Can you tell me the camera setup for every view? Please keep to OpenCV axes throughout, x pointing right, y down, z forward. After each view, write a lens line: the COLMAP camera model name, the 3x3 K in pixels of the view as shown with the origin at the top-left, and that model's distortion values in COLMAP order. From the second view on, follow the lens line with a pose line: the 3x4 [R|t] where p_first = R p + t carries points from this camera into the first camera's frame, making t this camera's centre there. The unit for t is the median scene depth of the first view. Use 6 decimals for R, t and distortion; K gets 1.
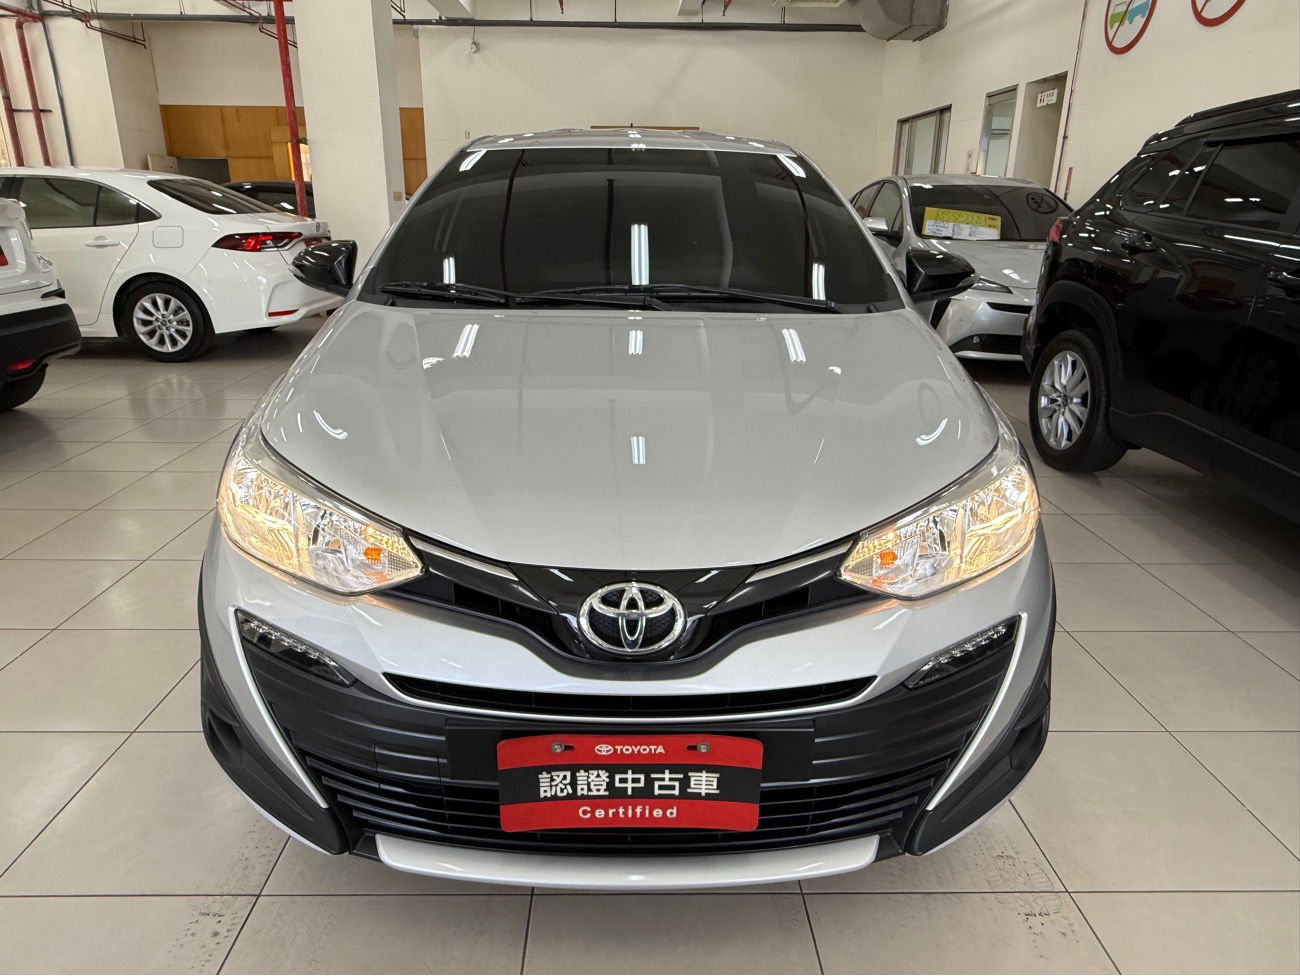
lens RADIAL K [[842.1, 0, 641.3], [0, 842.1, 488.1], [0, 0, 1]] dist [-0.005823, 0.003872]
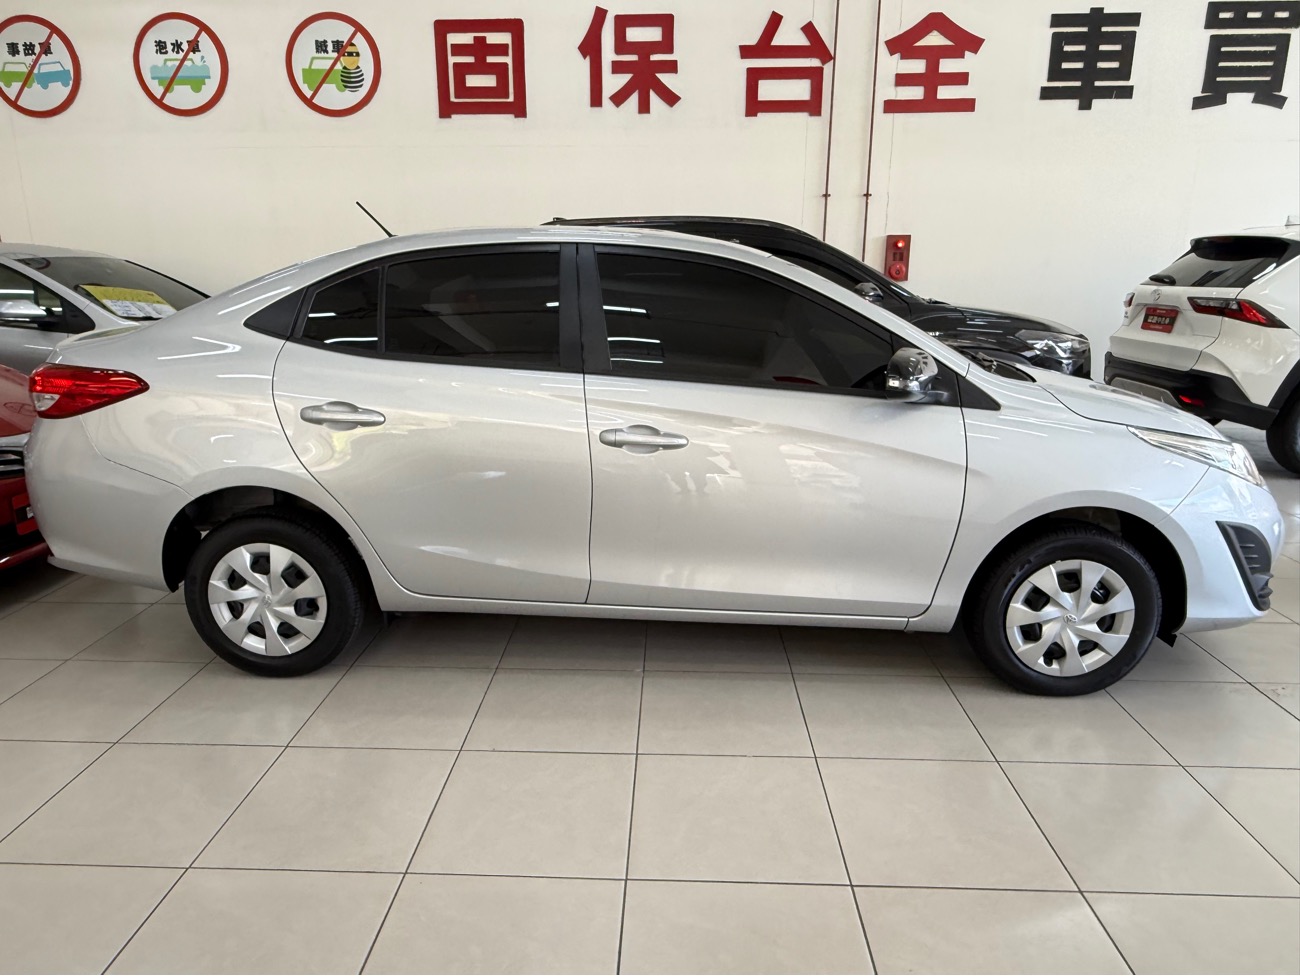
lens RADIAL K [[842.1, 0, 648.0], [0, 842.1, 492.4], [0, 0, 1]] dist [-0.005823, 0.003872]
pose [[0.052095, -0.273145, 0.960561, -0.420803], [0.323327, 0.914671, 0.242561, -0.144944], [-0.944852, 0.297940, 0.135965, 0.363021]]
